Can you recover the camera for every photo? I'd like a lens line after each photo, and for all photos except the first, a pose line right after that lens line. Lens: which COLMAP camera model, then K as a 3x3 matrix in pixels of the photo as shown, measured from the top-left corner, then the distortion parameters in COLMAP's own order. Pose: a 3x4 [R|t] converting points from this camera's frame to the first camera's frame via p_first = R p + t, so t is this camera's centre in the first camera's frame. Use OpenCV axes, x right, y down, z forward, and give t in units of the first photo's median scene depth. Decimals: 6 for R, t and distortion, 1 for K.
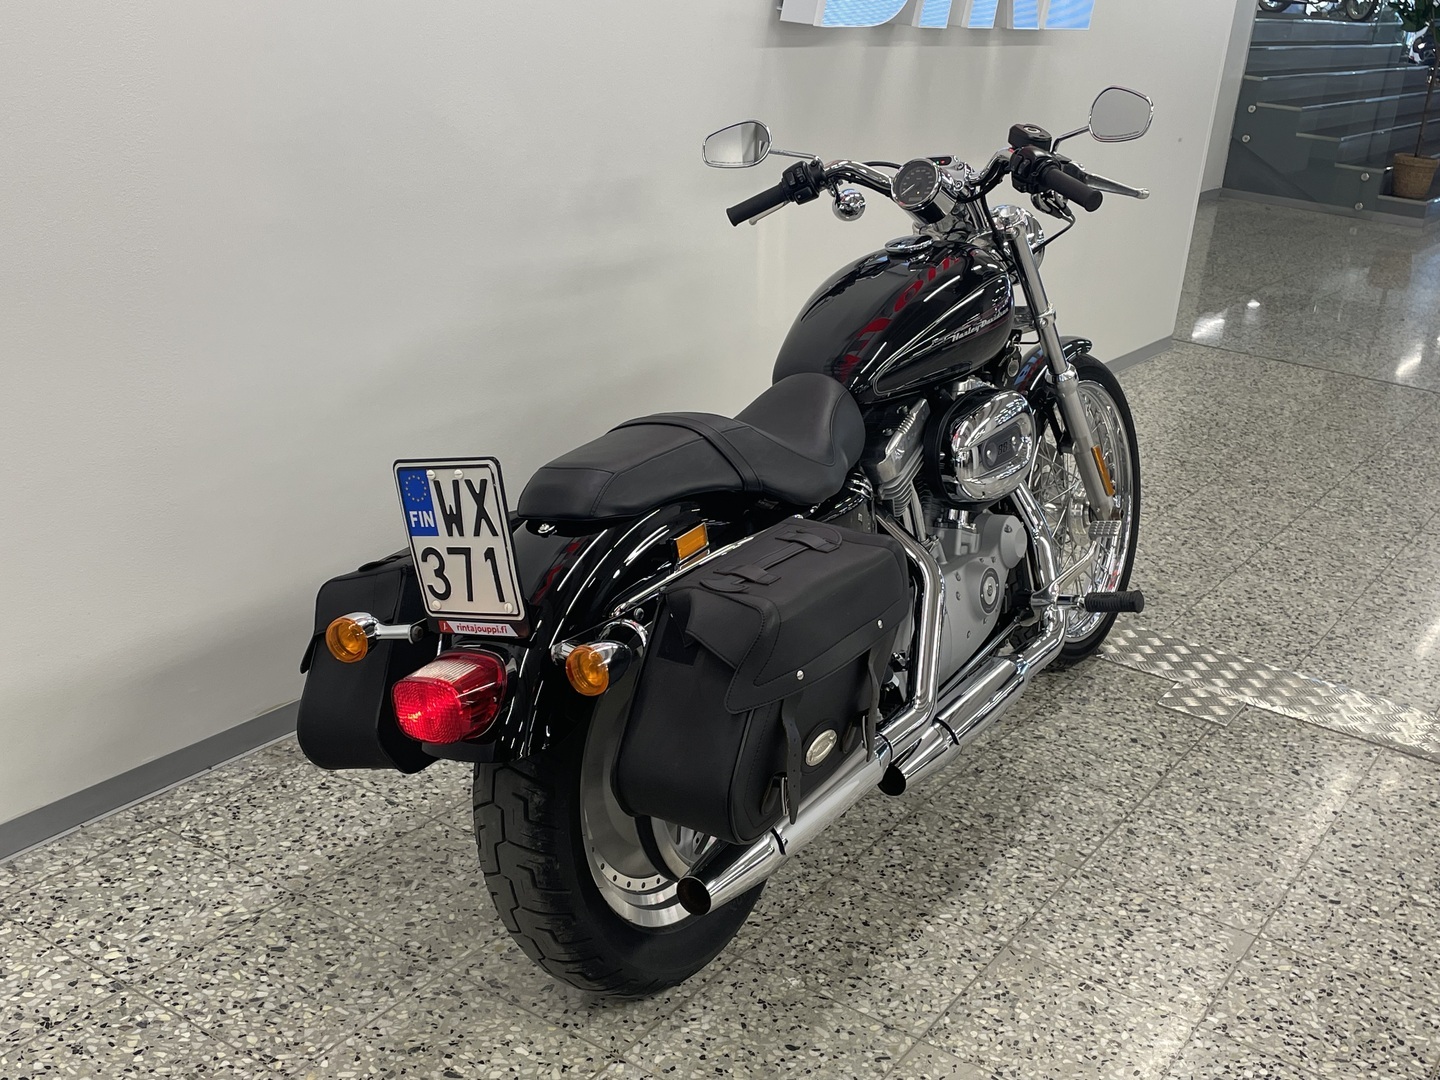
lens RADIAL K [[1648.4, 0, 720.0], [0, 1648.4, 540.0], [0, 0, 1]] dist [0.062686, -0.068988]
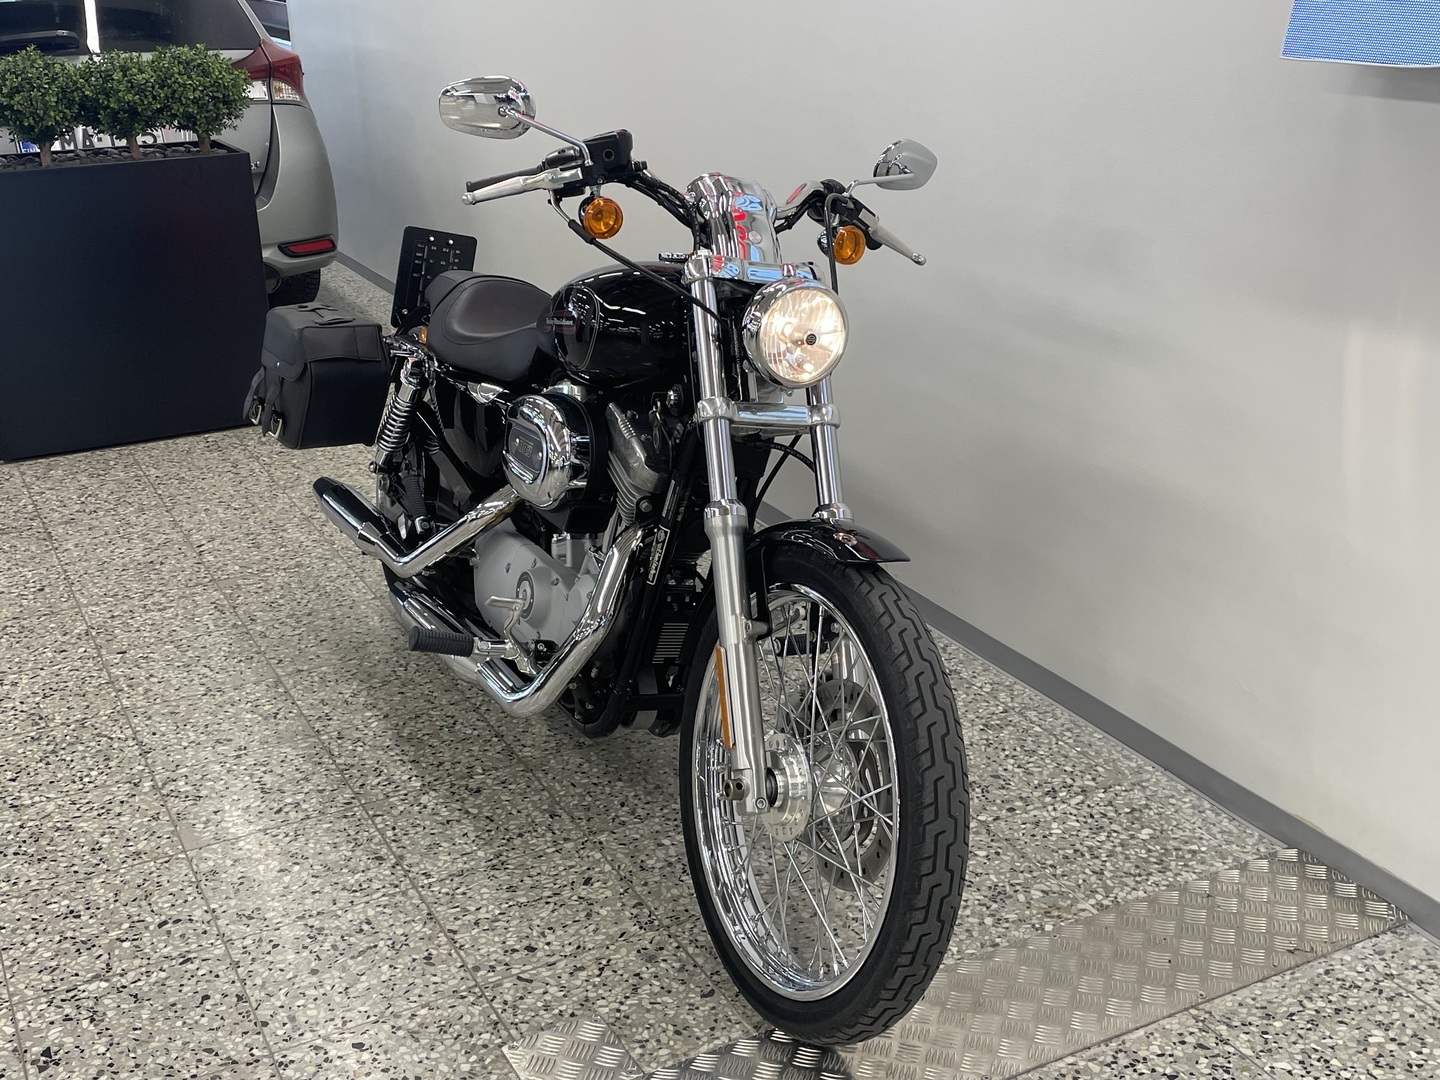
lens RADIAL K [[1648.4, 0, 720.0], [0, 1648.4, 540.0], [0, 0, 1]] dist [0.062686, -0.068988]
pose [[-0.481636, 0.241471, -0.842448, 1.019245], [-0.322058, 0.845259, 0.426400, -0.495236], [0.815050, 0.476686, -0.329339, 1.561161]]
